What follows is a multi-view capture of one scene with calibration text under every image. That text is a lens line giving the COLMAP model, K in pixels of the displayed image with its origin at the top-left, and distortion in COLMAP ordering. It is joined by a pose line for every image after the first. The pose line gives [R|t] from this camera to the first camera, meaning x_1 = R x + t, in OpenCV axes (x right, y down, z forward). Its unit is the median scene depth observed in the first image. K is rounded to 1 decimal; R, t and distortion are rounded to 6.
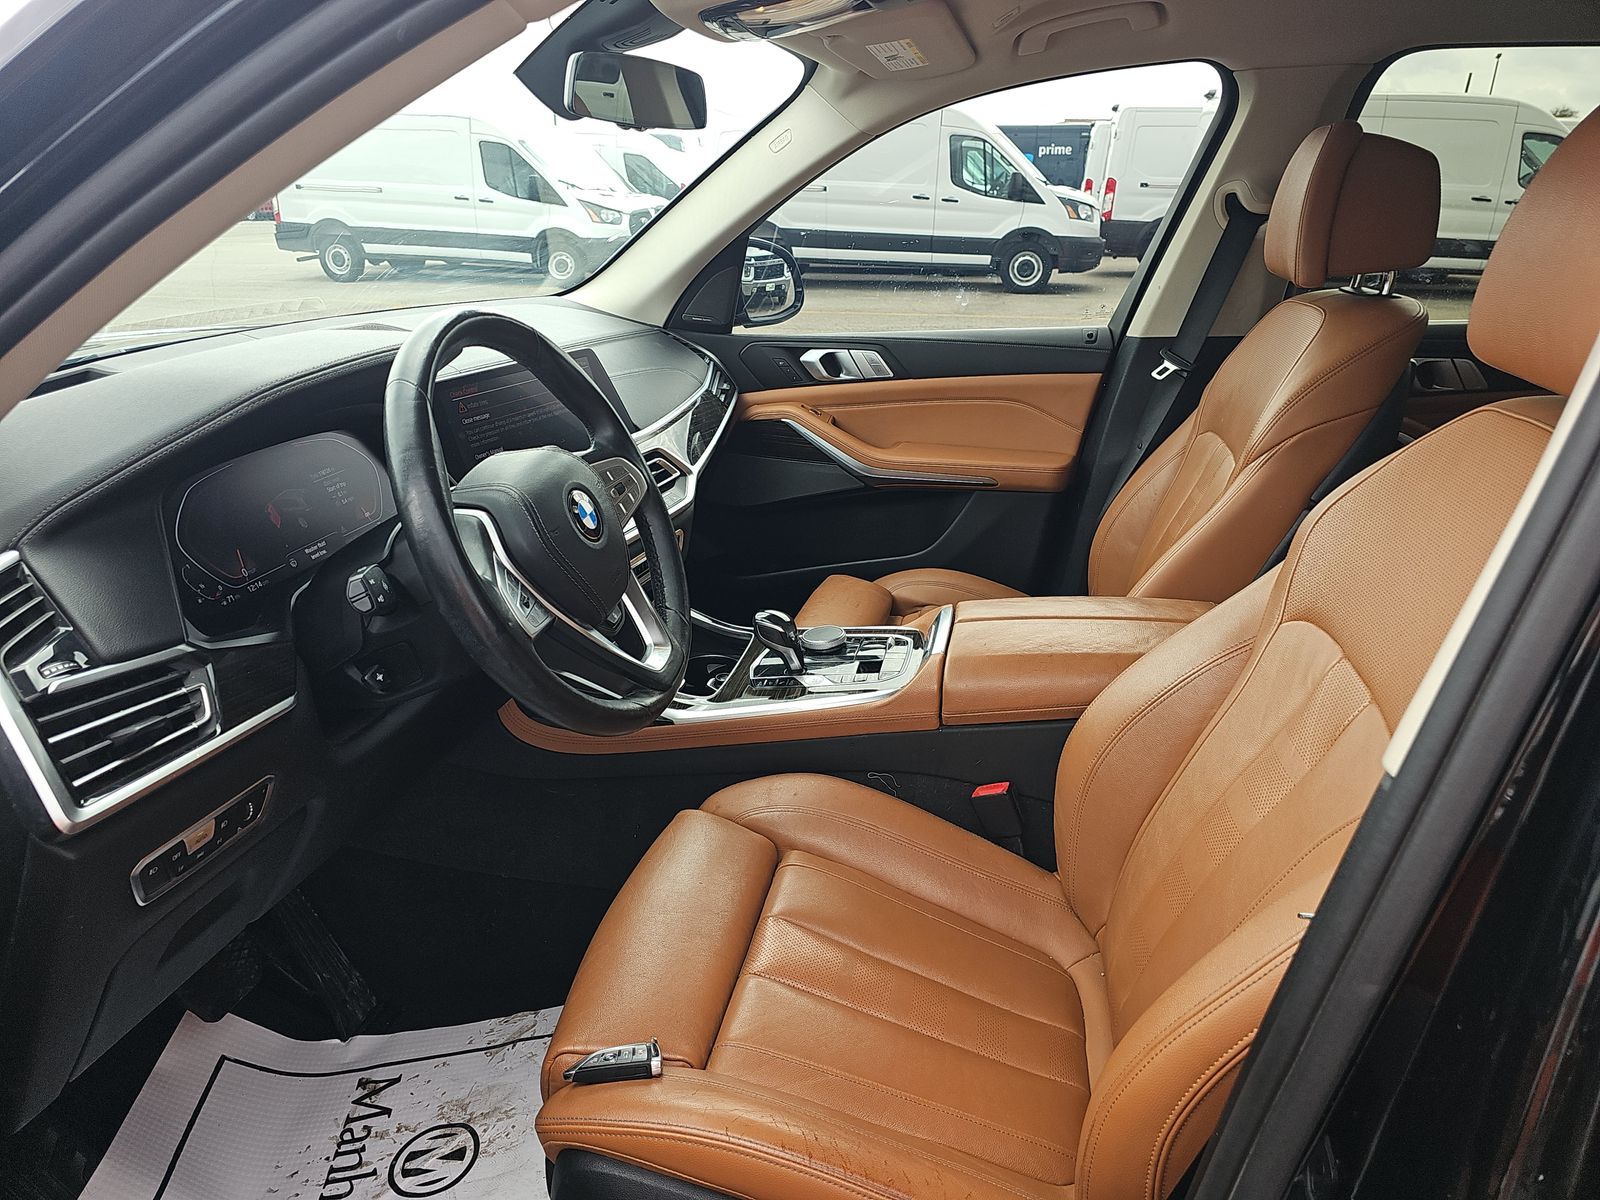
lens RADIAL K [[1089.3, 0, 797.5], [0, 1089.3, 598.2], [0, 0, 1]] dist [0.055397, -0.071314]
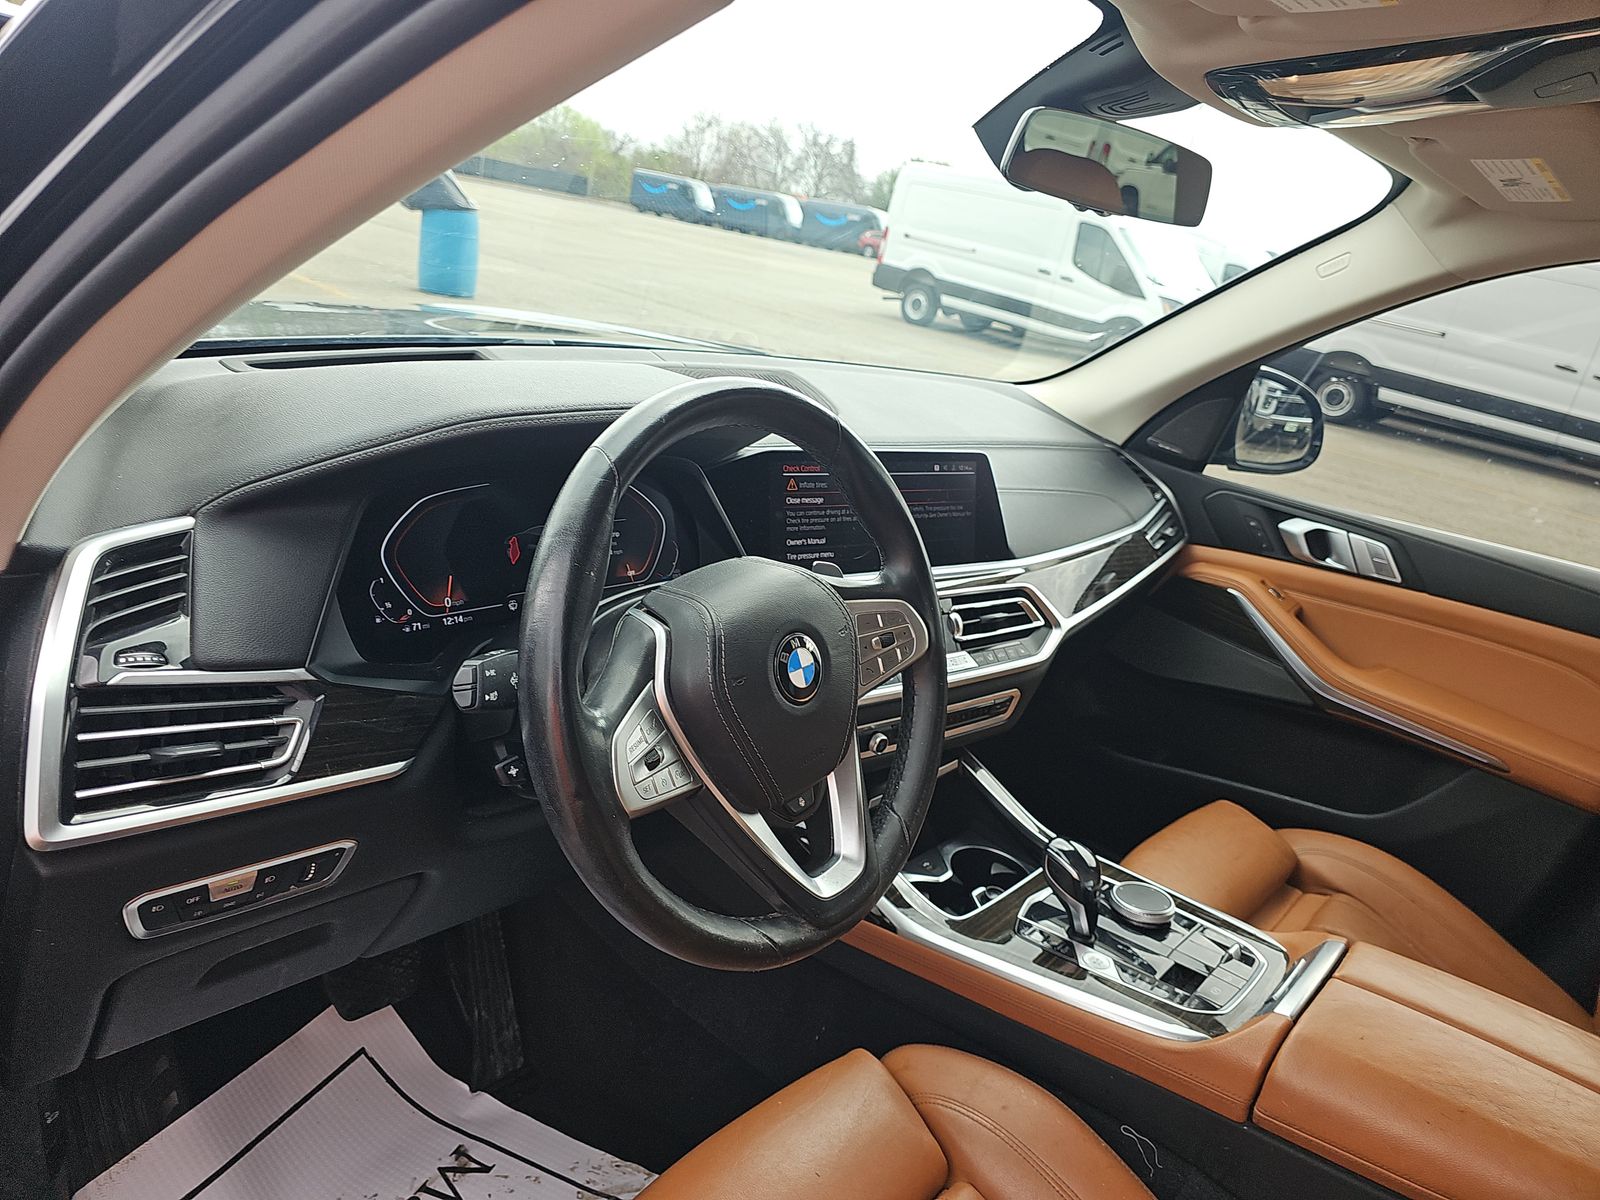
lens RADIAL K [[1048.6, 0, 794.7], [0, 1048.6, 563.6], [0, 0, 1]] dist [0.053181, -0.064283]
pose [[0.845600, 0.302150, -0.440074, 0.067914], [-0.337913, 0.941172, -0.003099, -0.093549], [0.413249, 0.151328, 0.897956, 0.217592]]
